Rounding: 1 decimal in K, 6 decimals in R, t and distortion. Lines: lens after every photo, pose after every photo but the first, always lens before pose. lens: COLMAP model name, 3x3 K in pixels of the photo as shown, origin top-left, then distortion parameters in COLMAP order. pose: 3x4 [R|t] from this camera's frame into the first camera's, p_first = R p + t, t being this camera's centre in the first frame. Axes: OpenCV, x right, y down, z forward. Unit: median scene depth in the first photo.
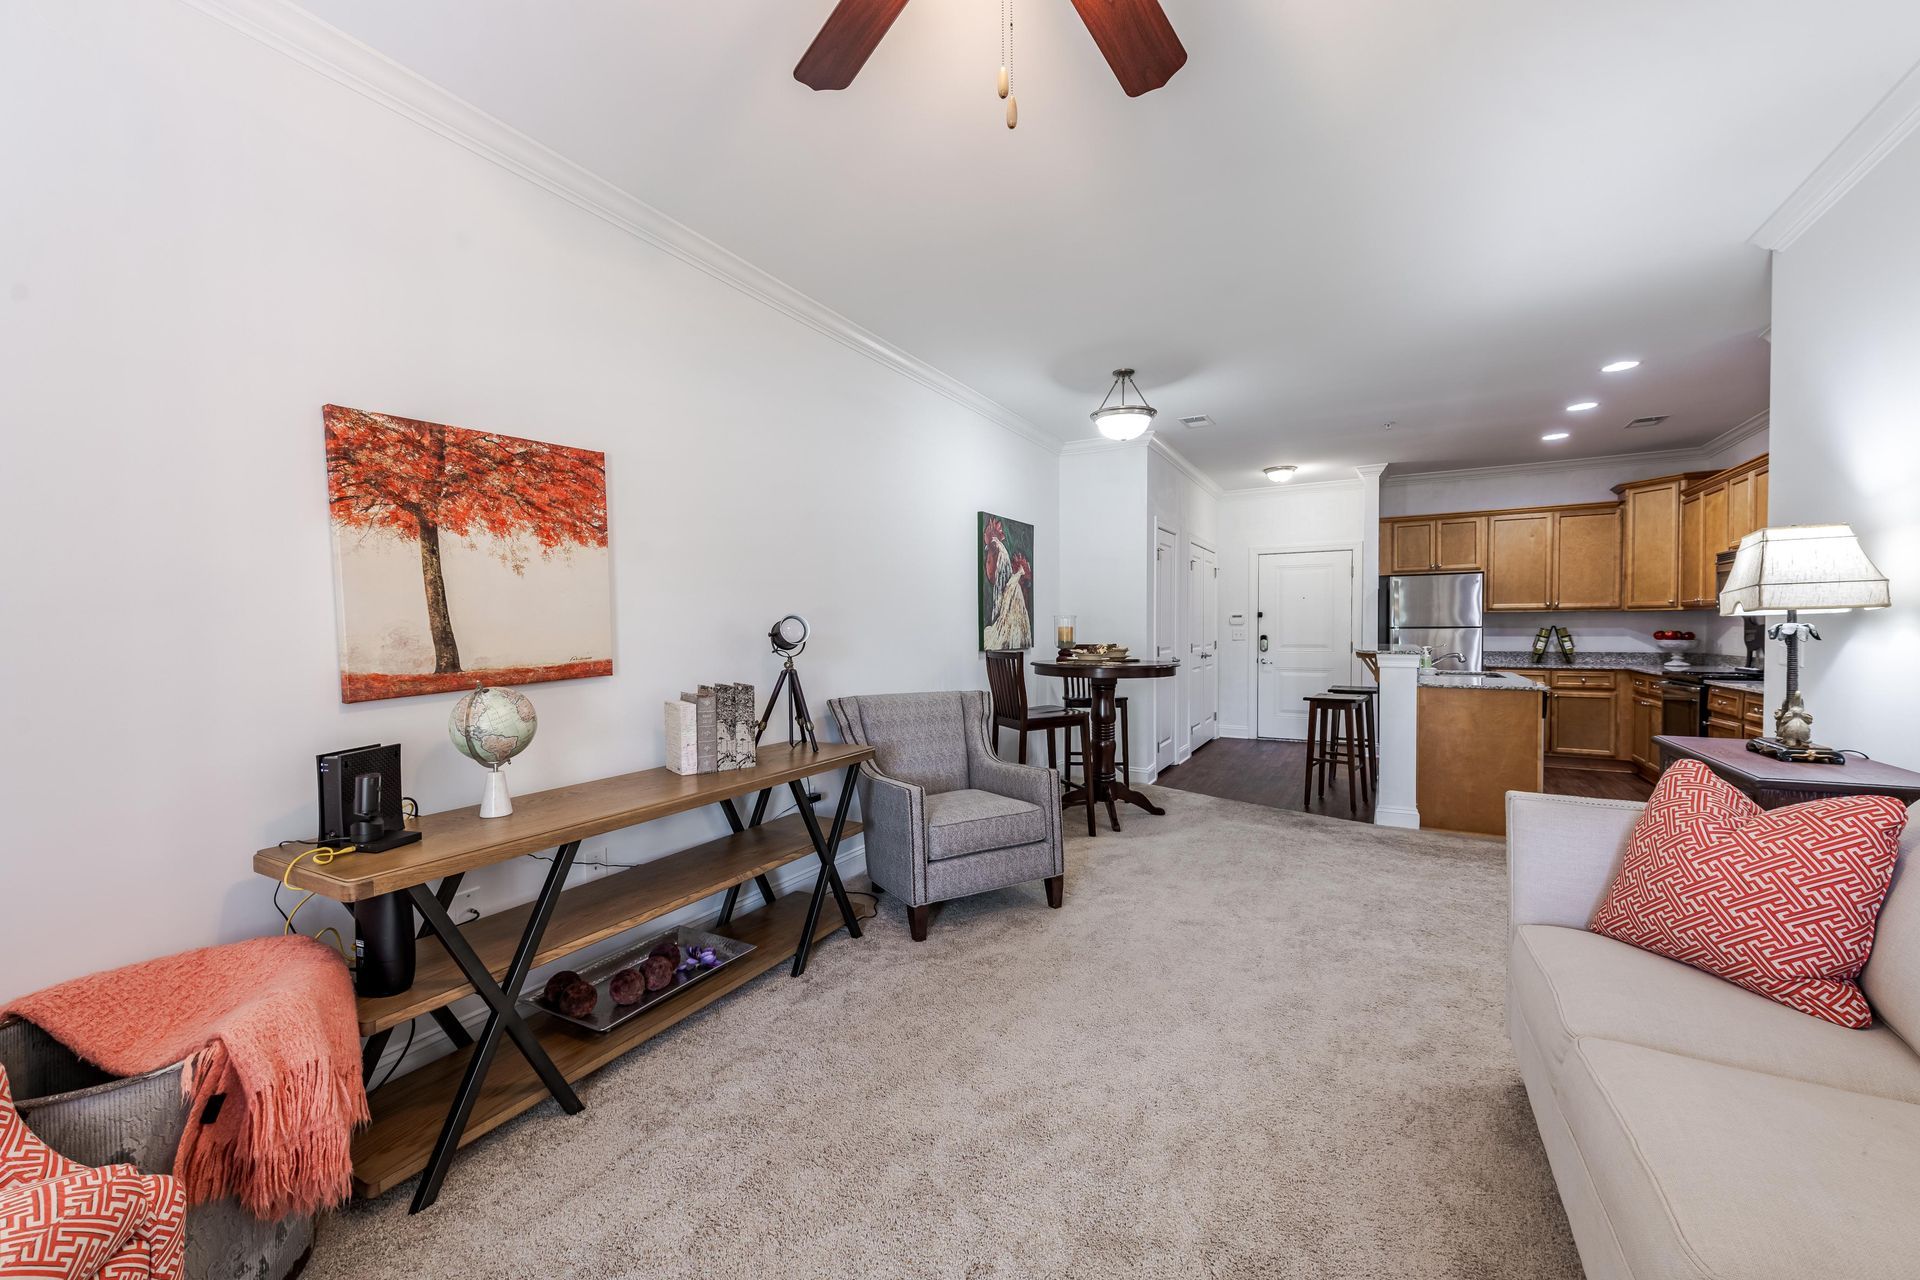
lens RADIAL K [[767.8, 0, 958.3], [0, 767.8, 641.4], [0, 0, 1]] dist [0.004358, -0.000099]
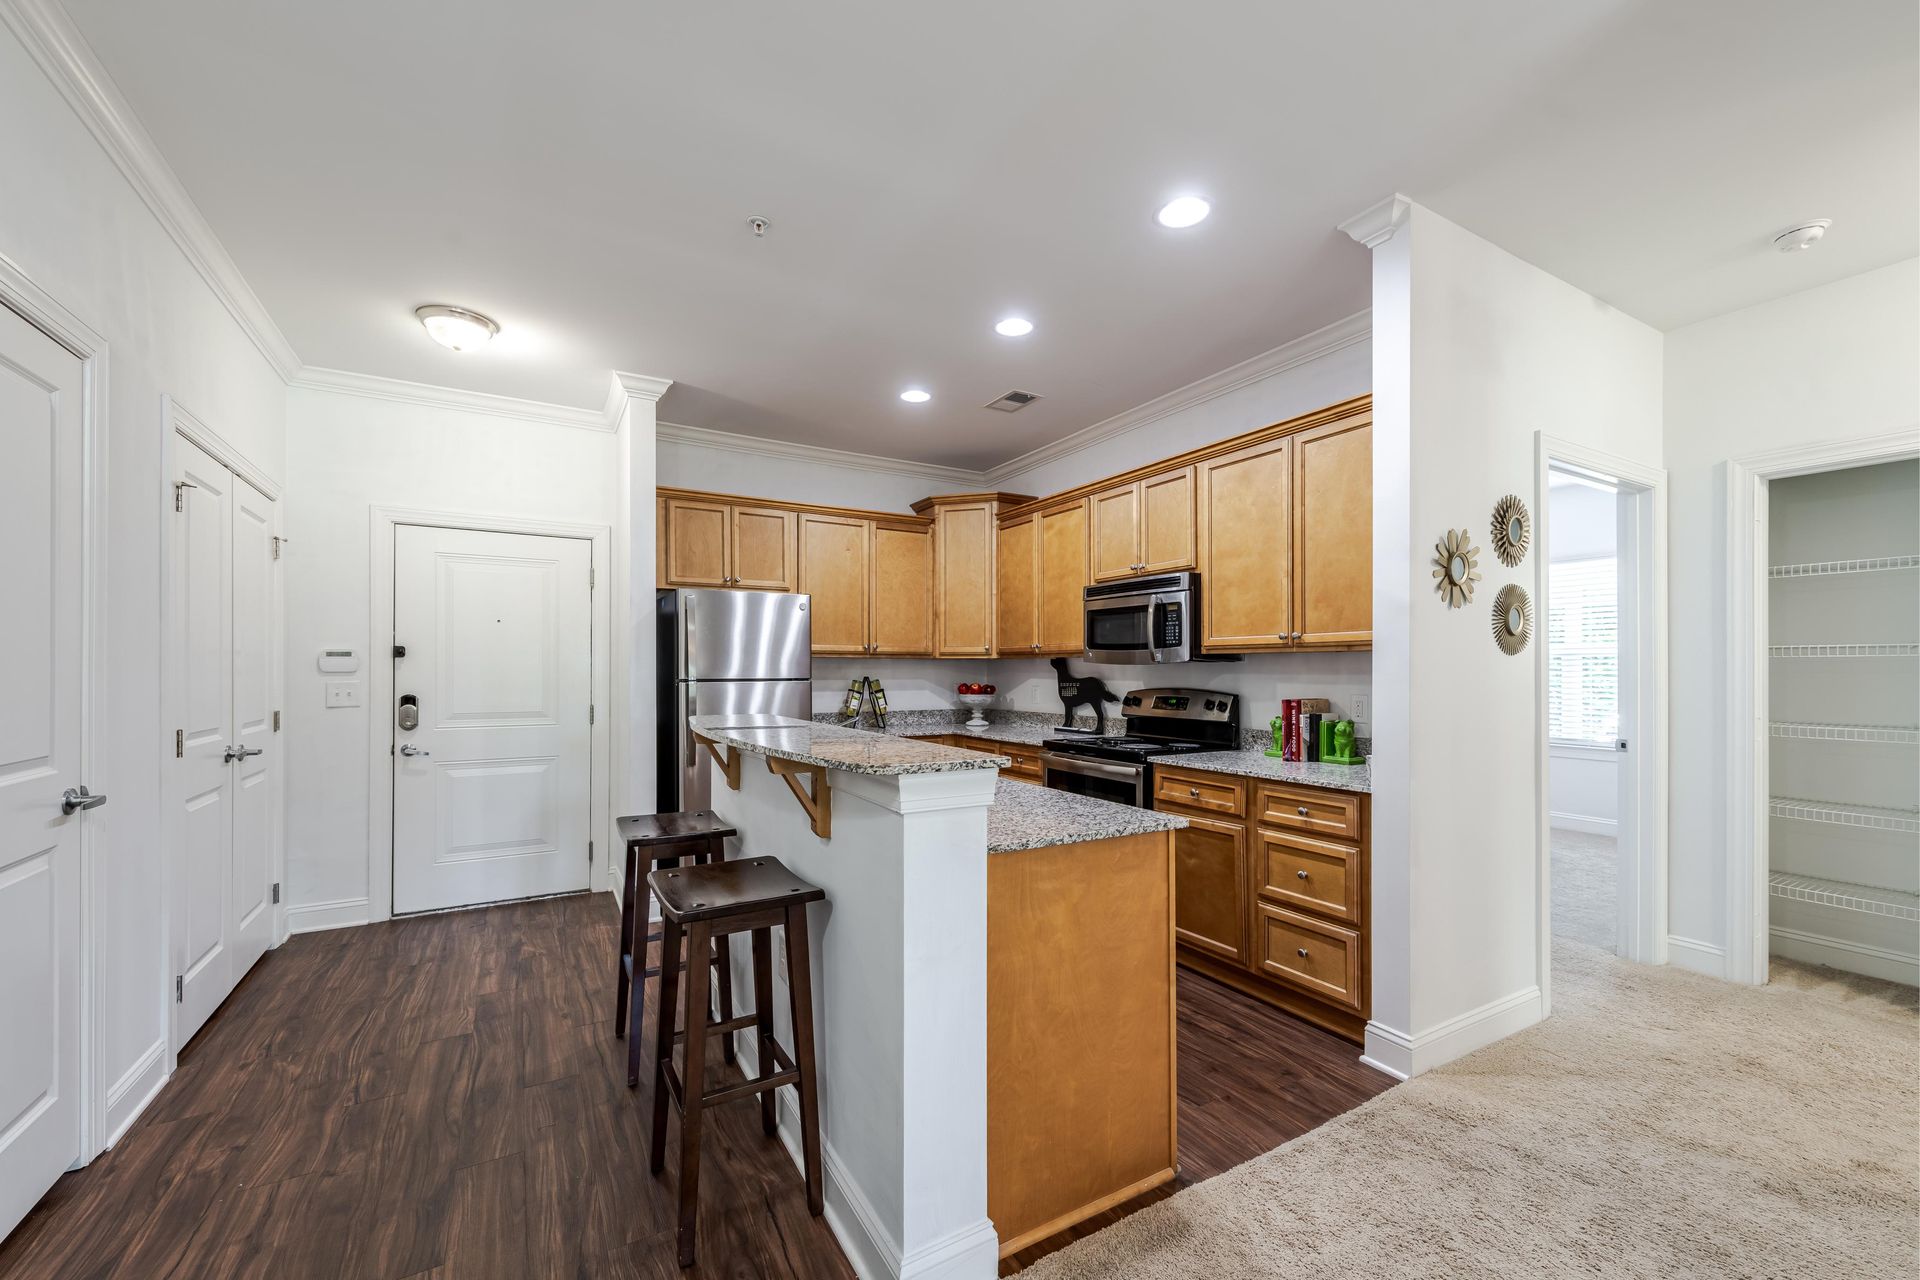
lens RADIAL K [[767.8, 0, 968.5], [0, 767.8, 673.0], [0, 0, 1]] dist [0.004358, -0.000099]
pose [[0.508909, 0.004978, 0.860806, 0.200553], [0.011686, 0.999851, -0.012690, -0.013940], [-0.860741, 0.016517, 0.508775, 0.560239]]
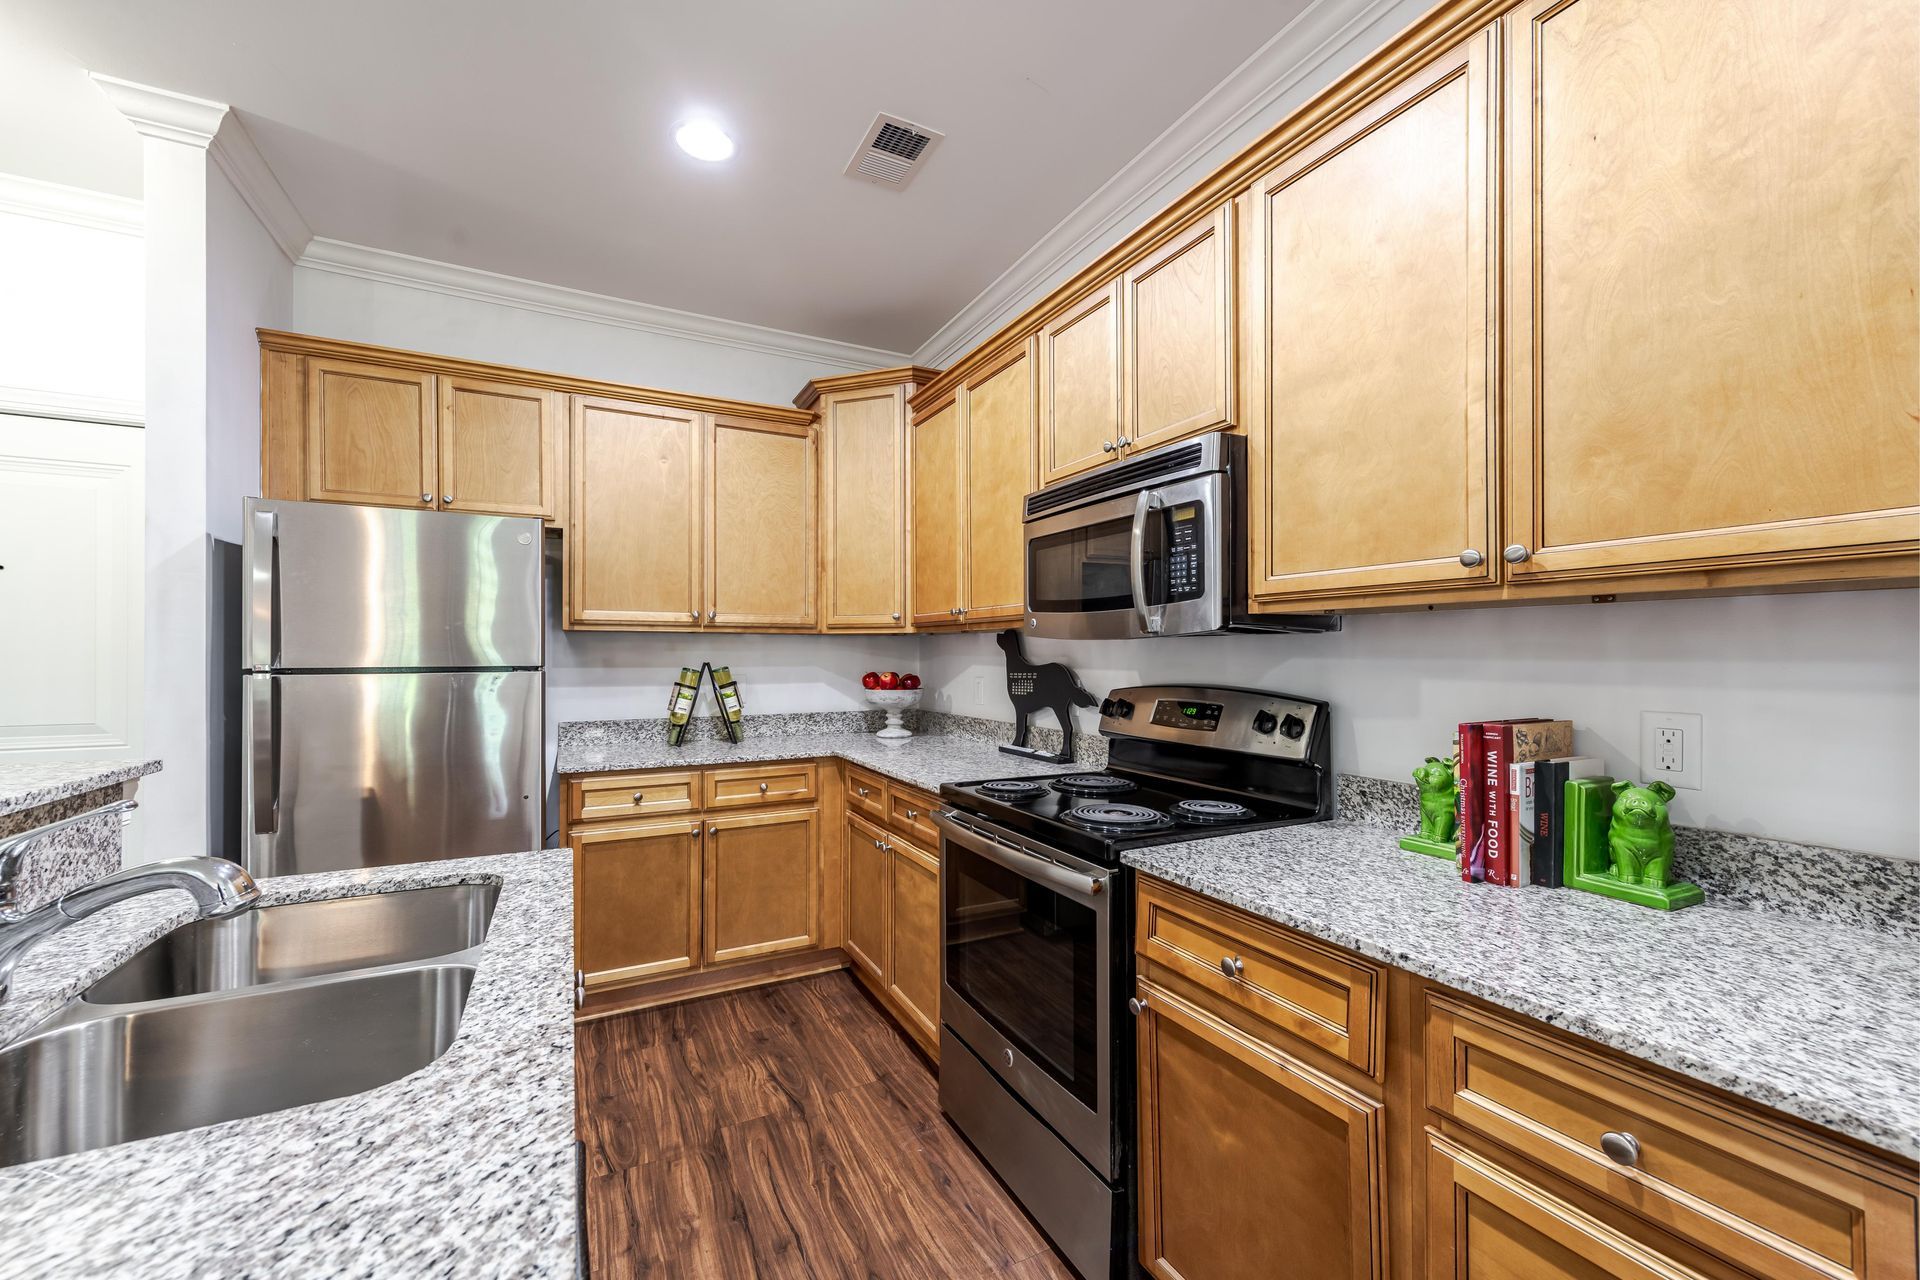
lens RADIAL K [[767.8, 0, 956.5], [0, 767.8, 658.2], [0, 0, 1]] dist [0.004358, -0.000099]
pose [[0.561892, 0.002008, 0.827208, 0.488189], [0.012086, 0.999870, -0.010637, -0.016720], [-0.827123, 0.015975, 0.561794, 0.632014]]
